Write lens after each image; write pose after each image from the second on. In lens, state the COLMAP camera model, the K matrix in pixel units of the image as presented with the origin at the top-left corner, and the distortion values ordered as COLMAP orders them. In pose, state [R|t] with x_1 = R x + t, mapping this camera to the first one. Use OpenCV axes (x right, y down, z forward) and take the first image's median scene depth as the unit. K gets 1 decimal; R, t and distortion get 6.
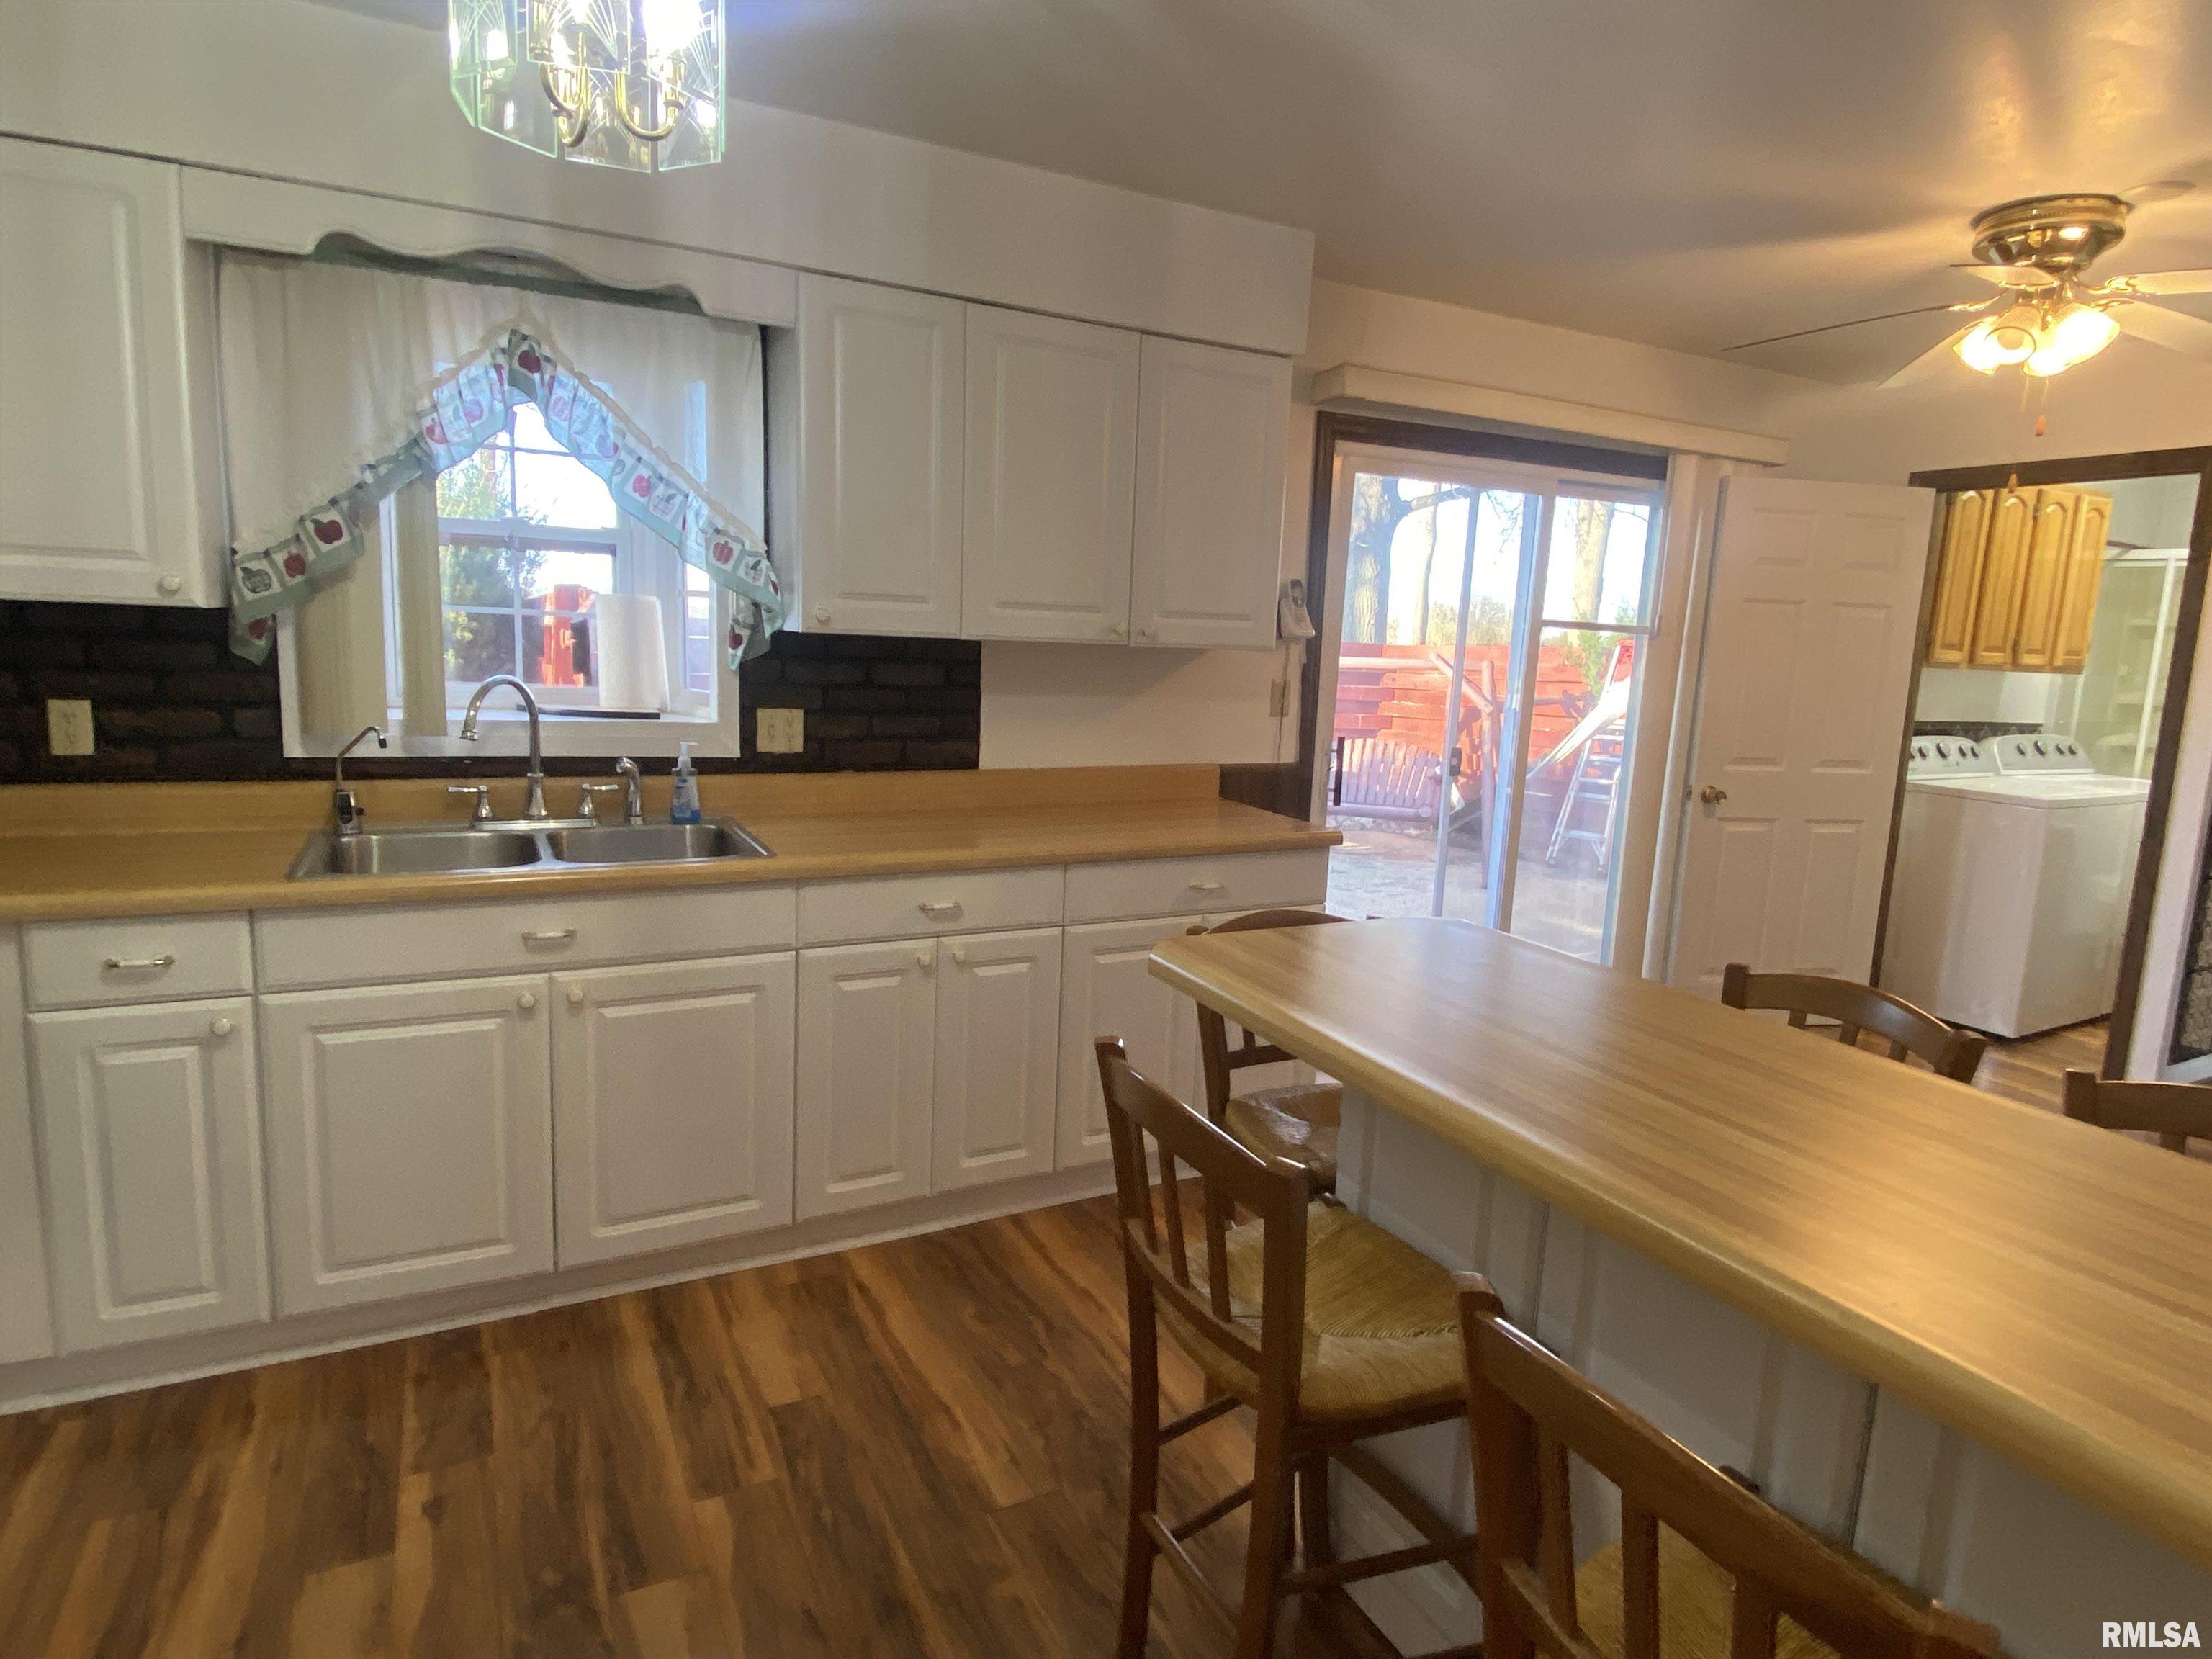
lens RADIAL K [[1209.1, 0, 1130.7], [0, 1209.1, 819.7], [0, 0, 1]] dist [0.006678, -0.015387]
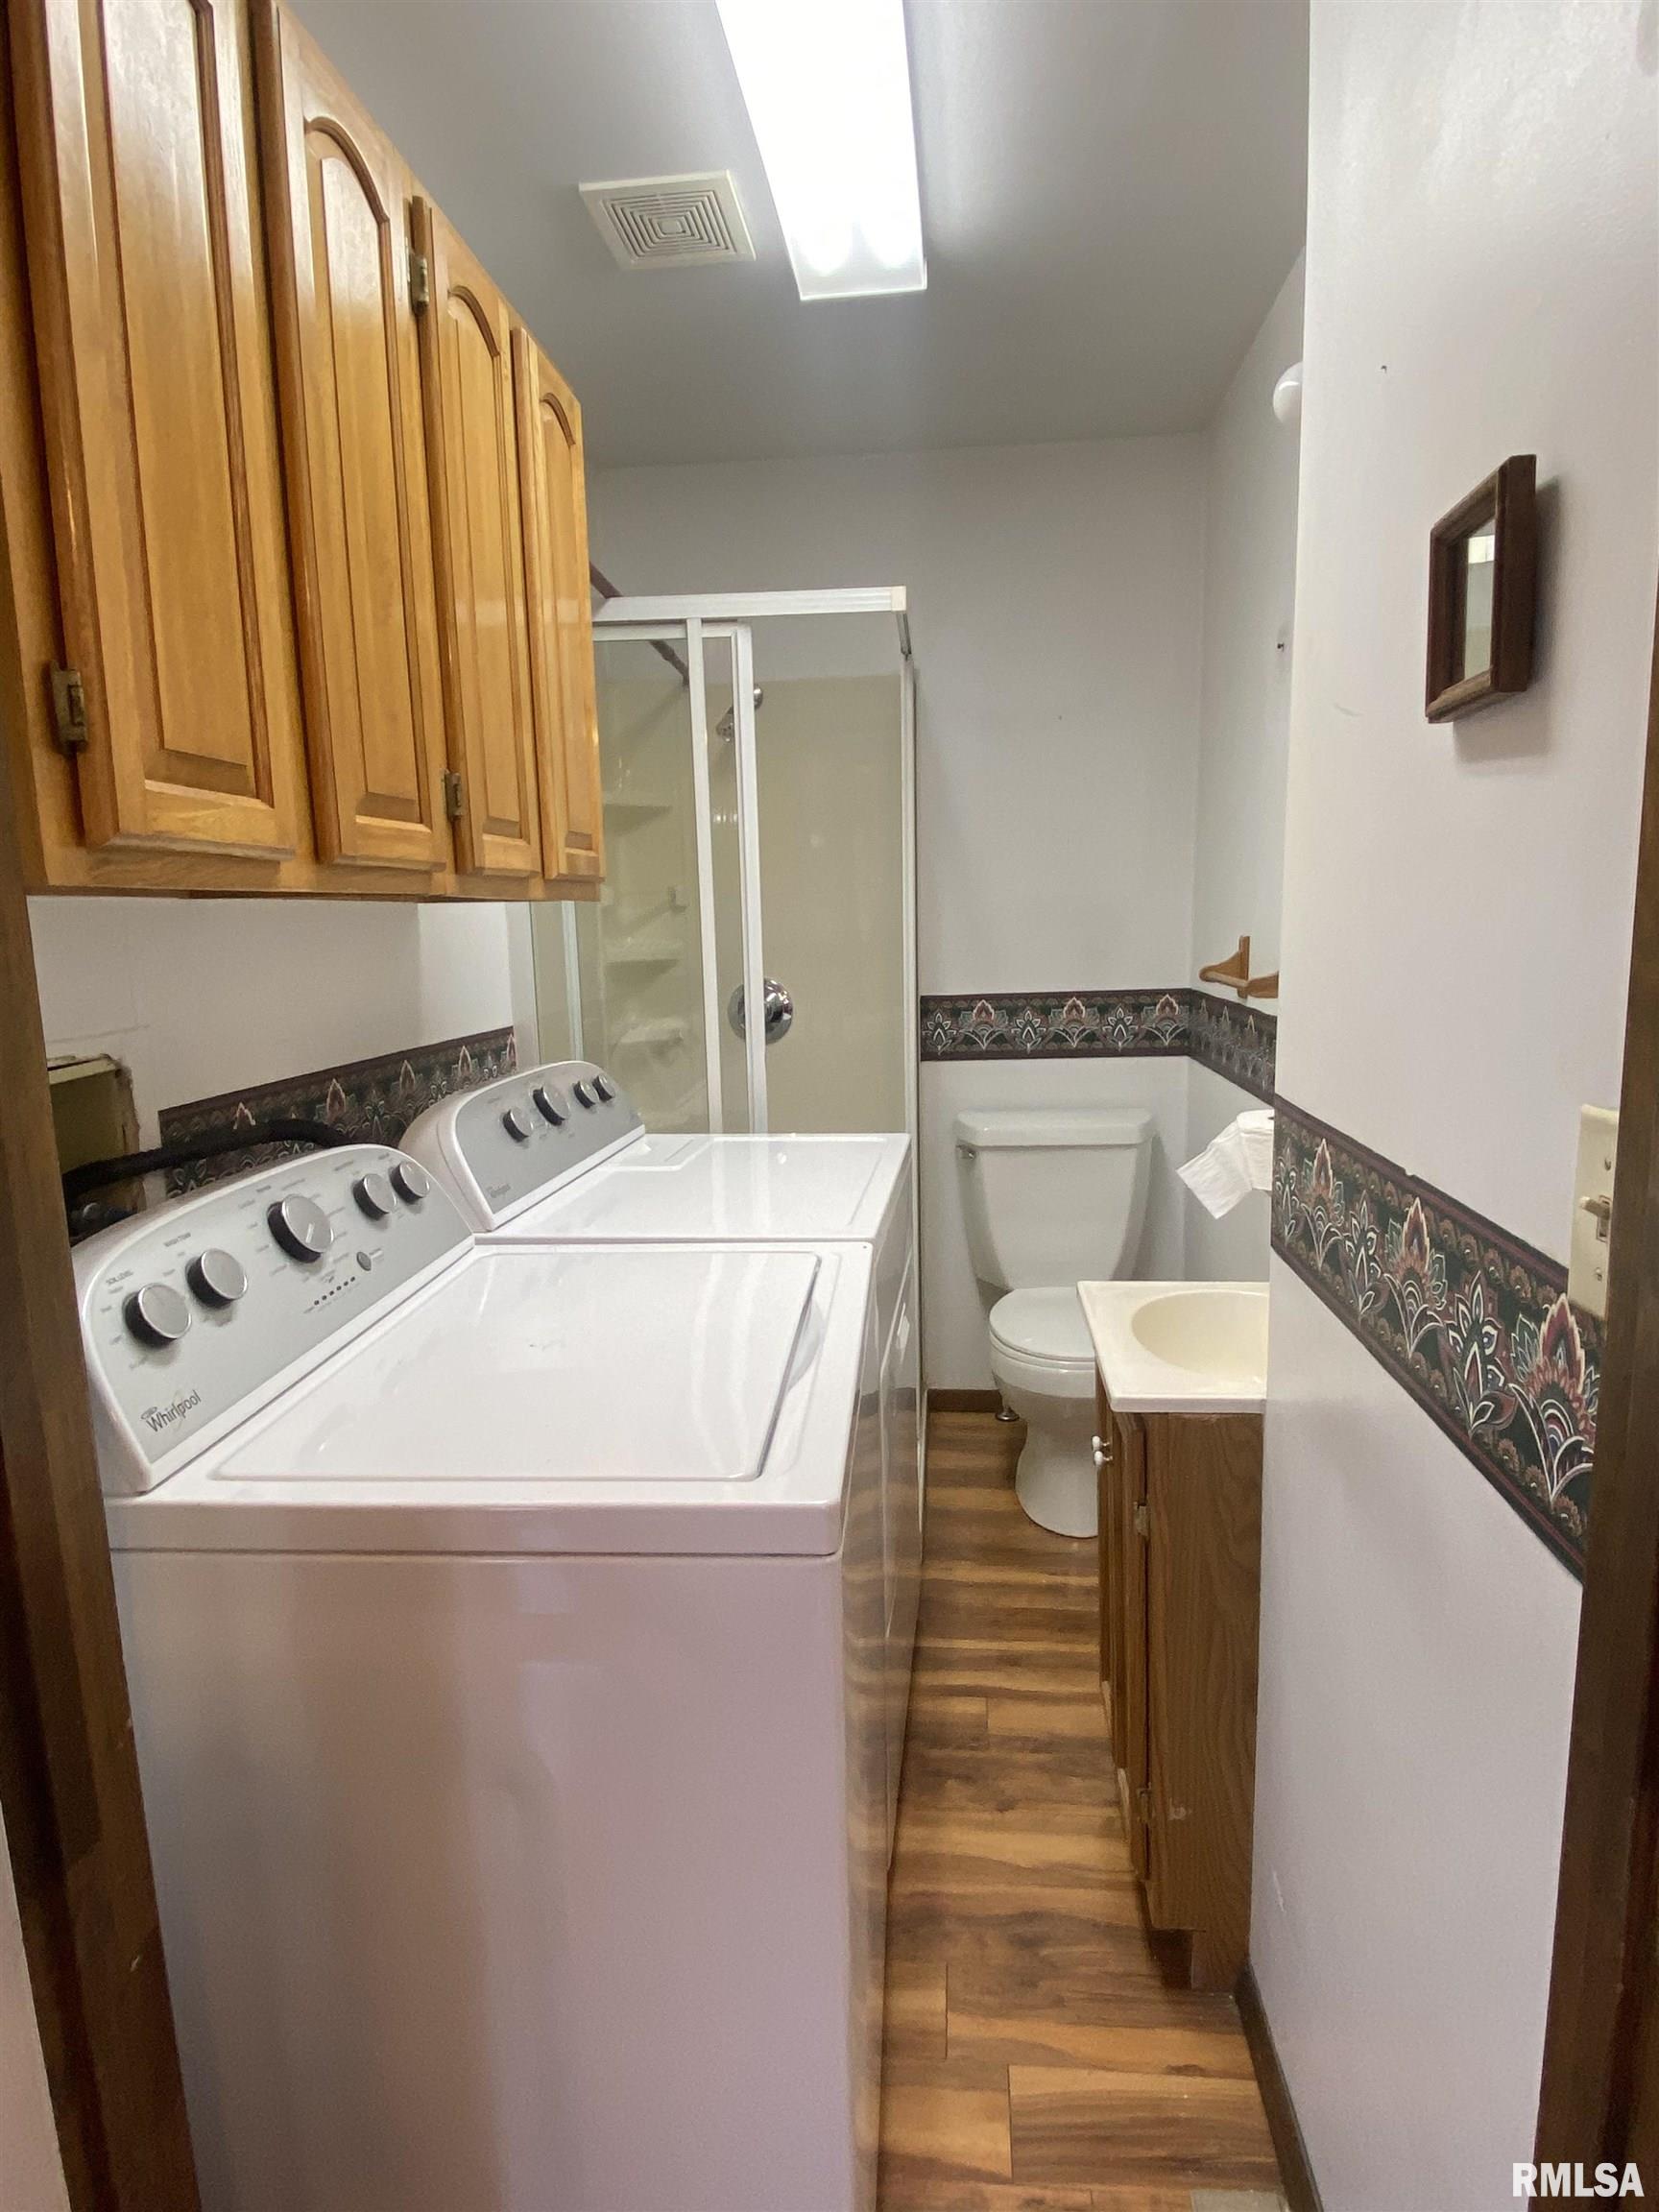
lens RADIAL K [[1209.1, 0, 838.5], [0, 1209.1, 1095.0], [0, 0, 1]] dist [0.006678, -0.015387]
pose [[0.540605, -0.179588, 0.821885, 0.534400], [0.184249, 0.978506, 0.092619, -0.086625], [-0.820852, 0.101361, 0.562074, 0.770007]]
